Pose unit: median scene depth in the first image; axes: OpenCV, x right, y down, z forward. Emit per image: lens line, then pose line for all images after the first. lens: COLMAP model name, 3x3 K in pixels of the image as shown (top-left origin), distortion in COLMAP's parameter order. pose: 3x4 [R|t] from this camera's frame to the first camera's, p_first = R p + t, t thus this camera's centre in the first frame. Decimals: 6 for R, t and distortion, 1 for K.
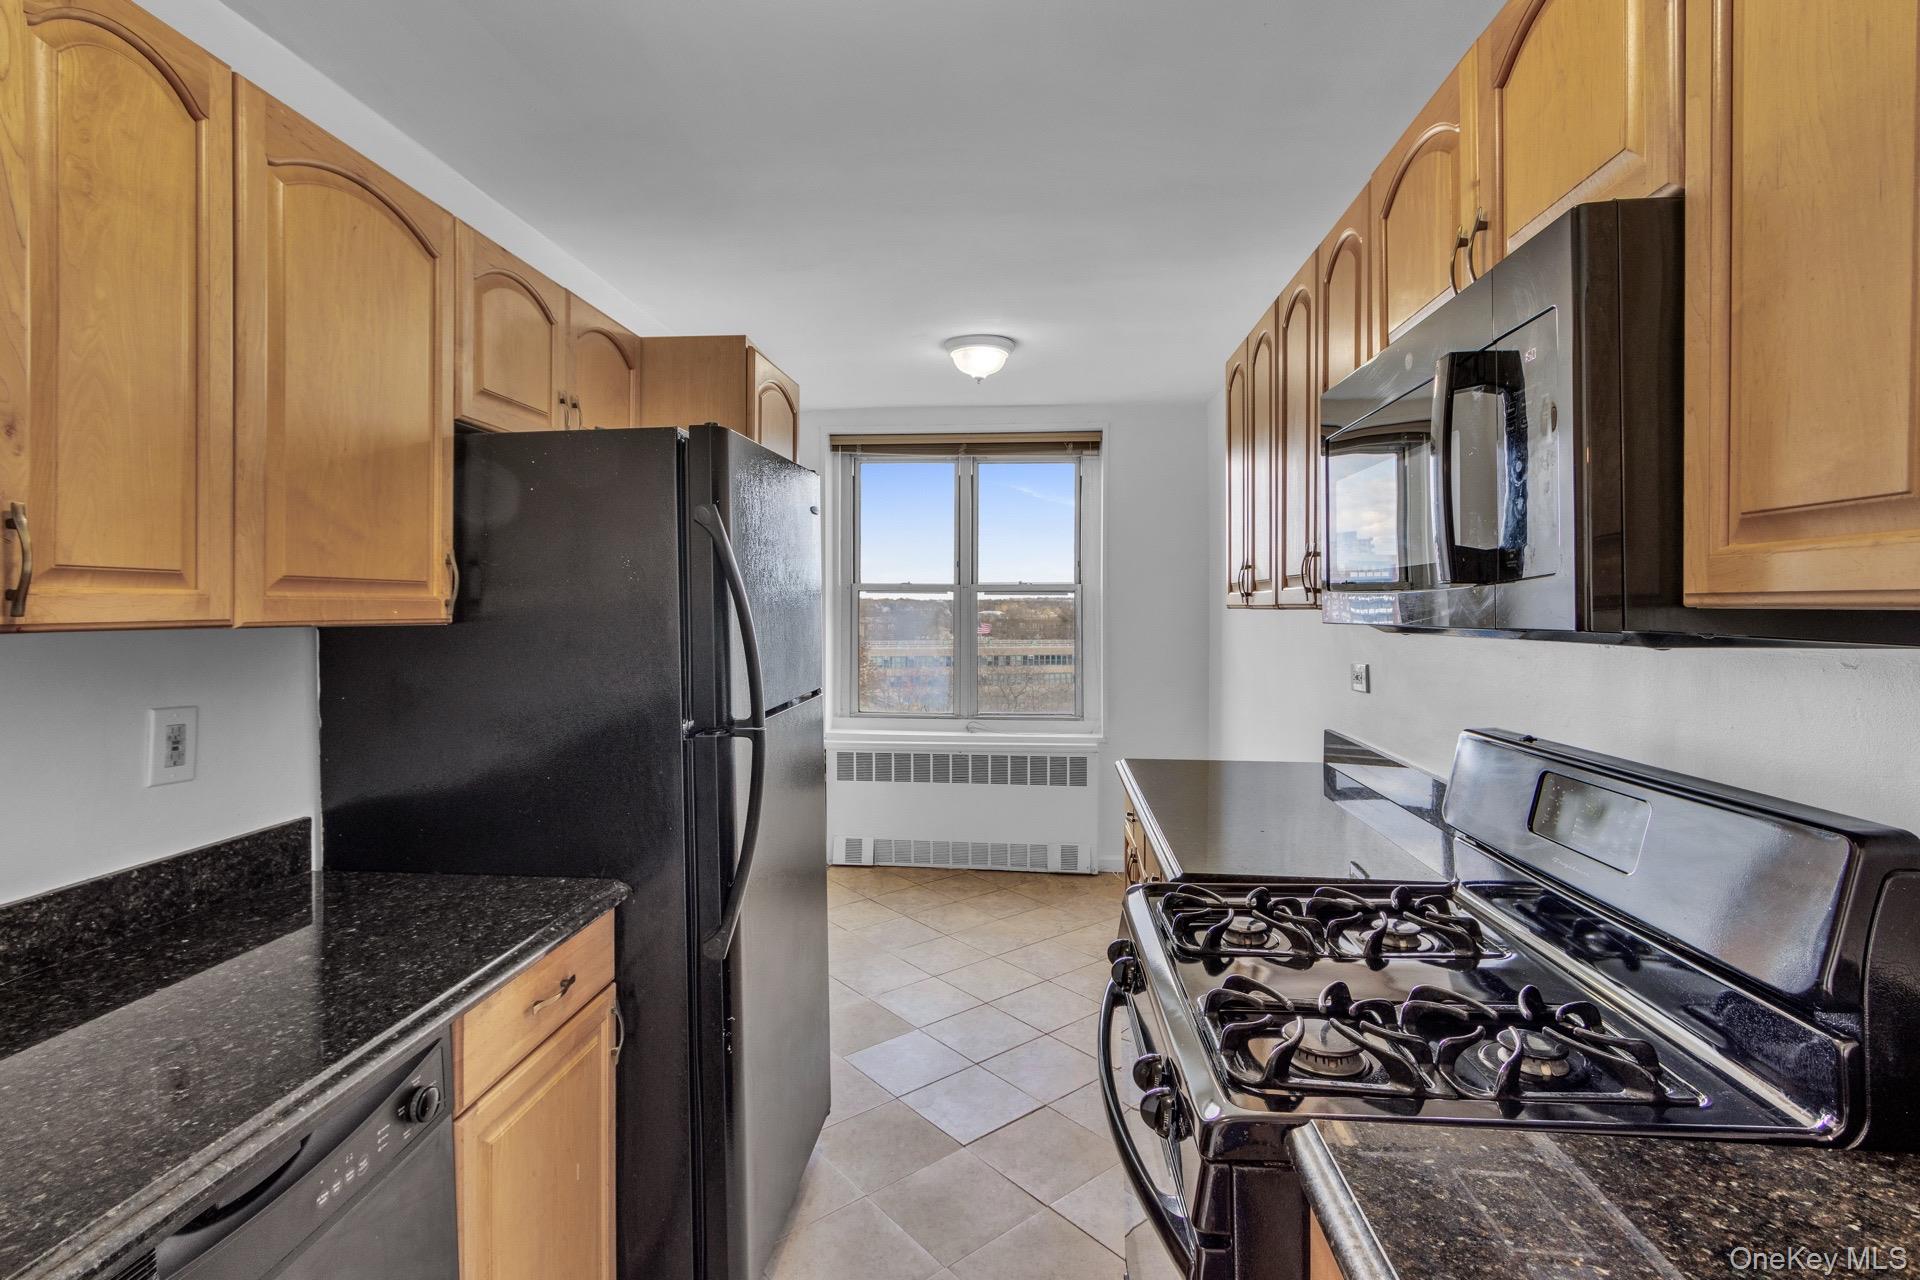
lens RADIAL K [[923.8, 0, 954.7], [0, 923.8, 609.7], [0, 0, 1]] dist [0.003683, -0.002624]
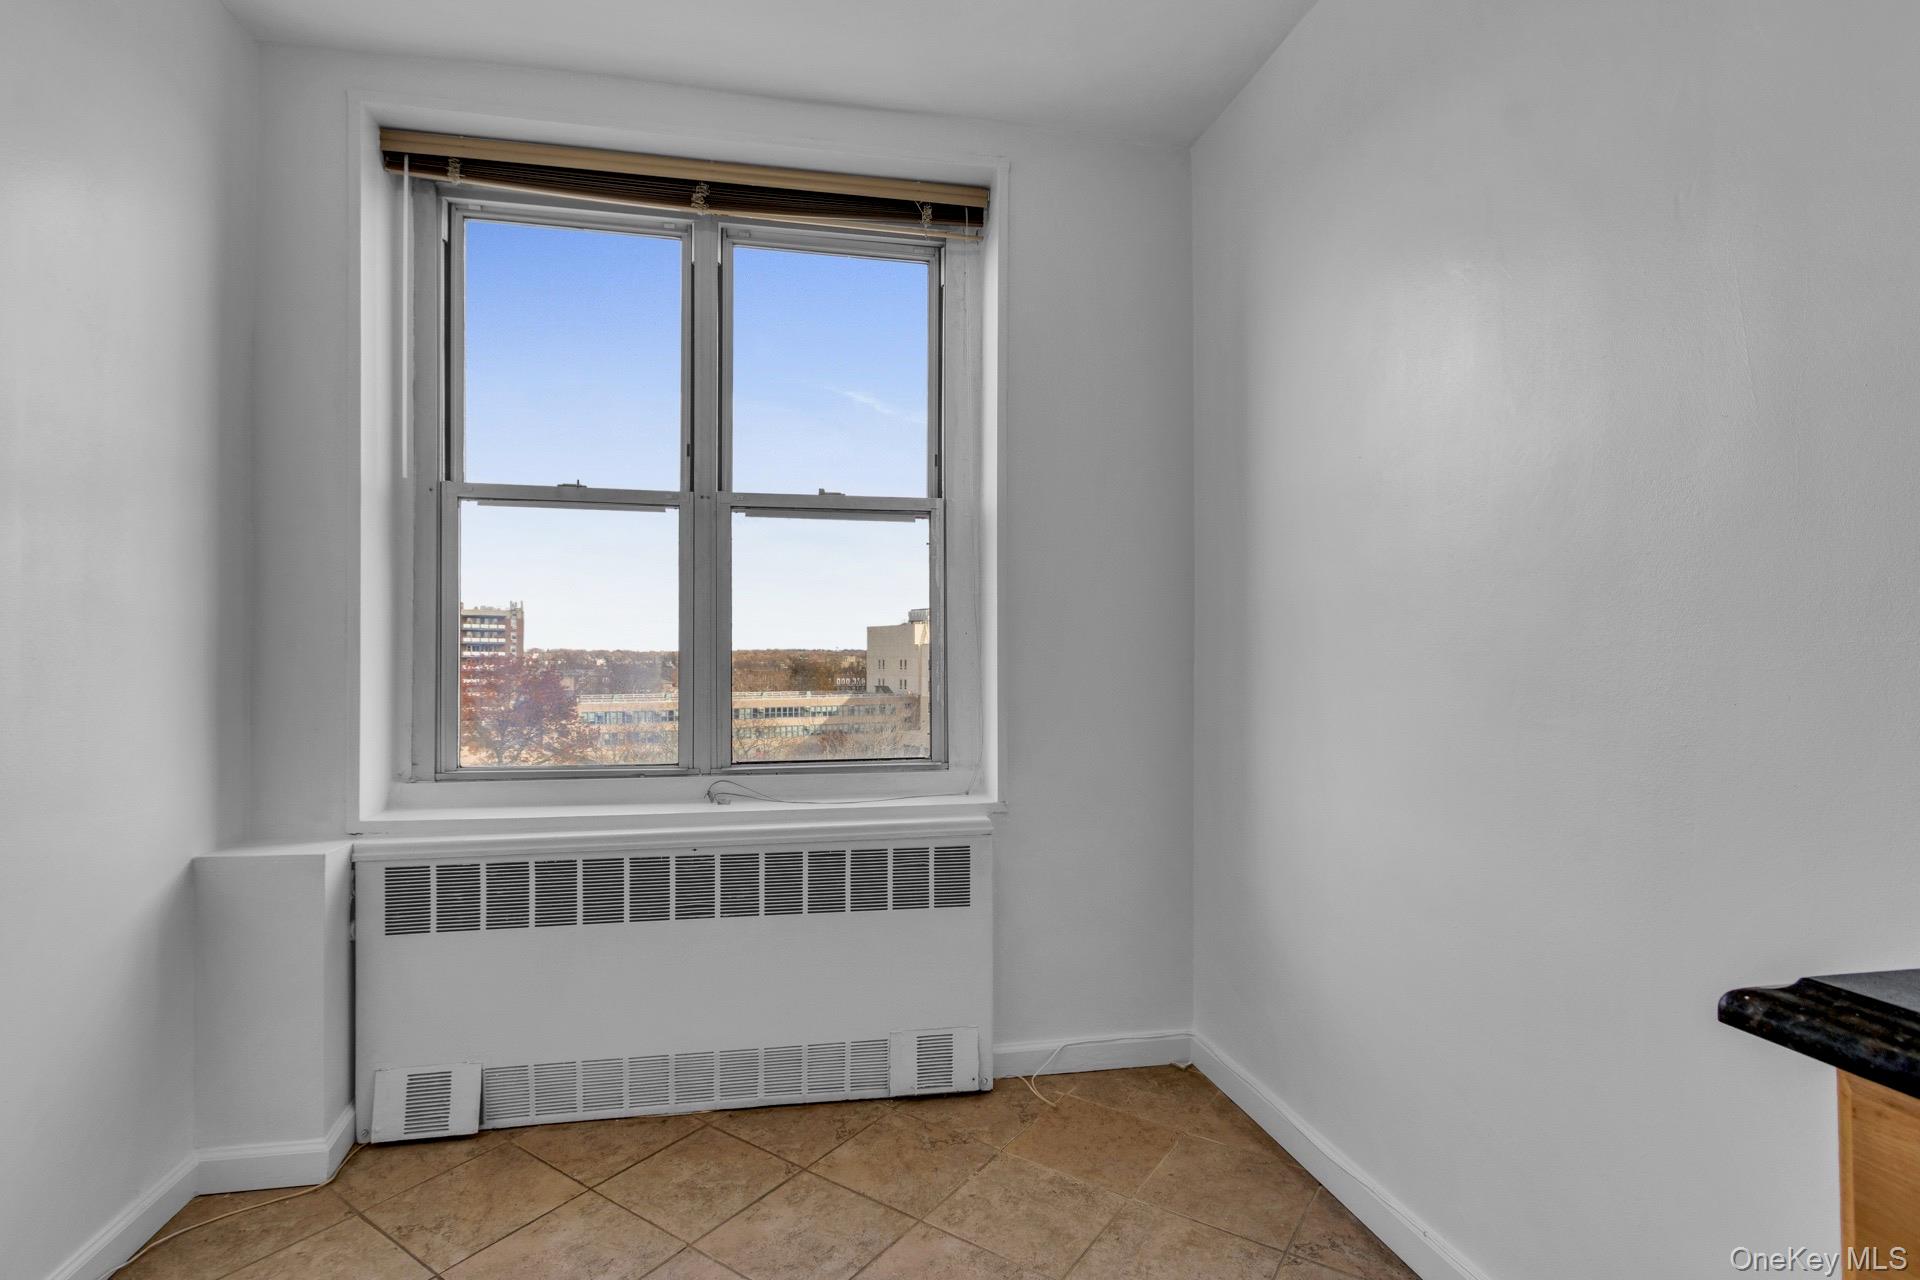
lens RADIAL K [[832.2, 0, 915.2], [0, 832.2, 664.9], [0, 0, 1]] dist [0.002920, 0.000138]
pose [[0.961797, -0.000775, 0.273762, -0.003870], [0.004082, 0.999925, -0.011510, 0.162532], [-0.273732, 0.012188, 0.961729, 1.356889]]
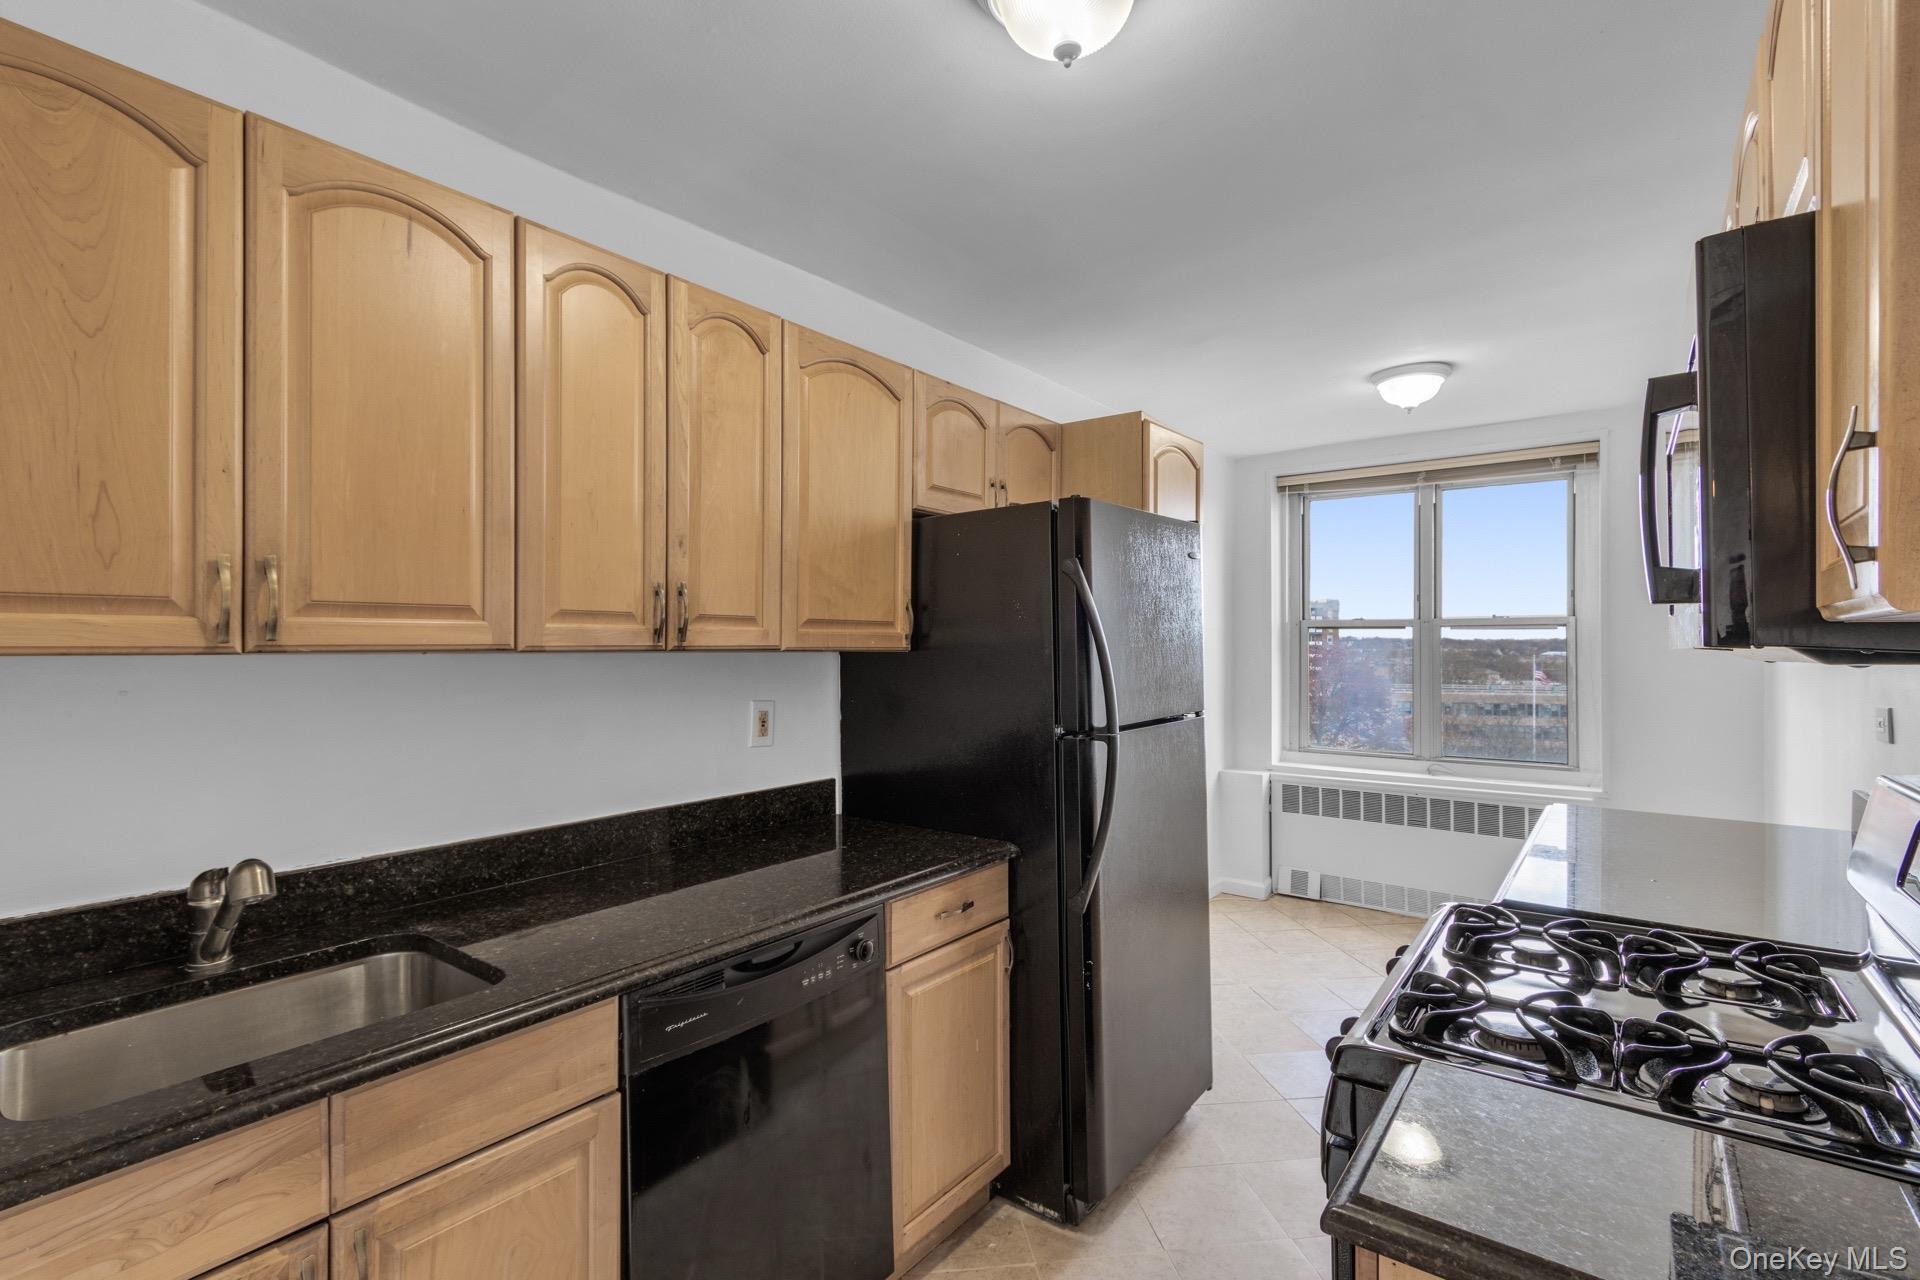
lens RADIAL K [[923.8, 0, 930.4], [0, 923.8, 639.2], [0, 0, 1]] dist [0.003683, -0.002624]
pose [[0.836024, -0.004261, -0.548676, 0.258173], [-0.002183, 0.999936, -0.011092, 0.012229], [0.548688, 0.010471, 0.835962, -0.177082]]
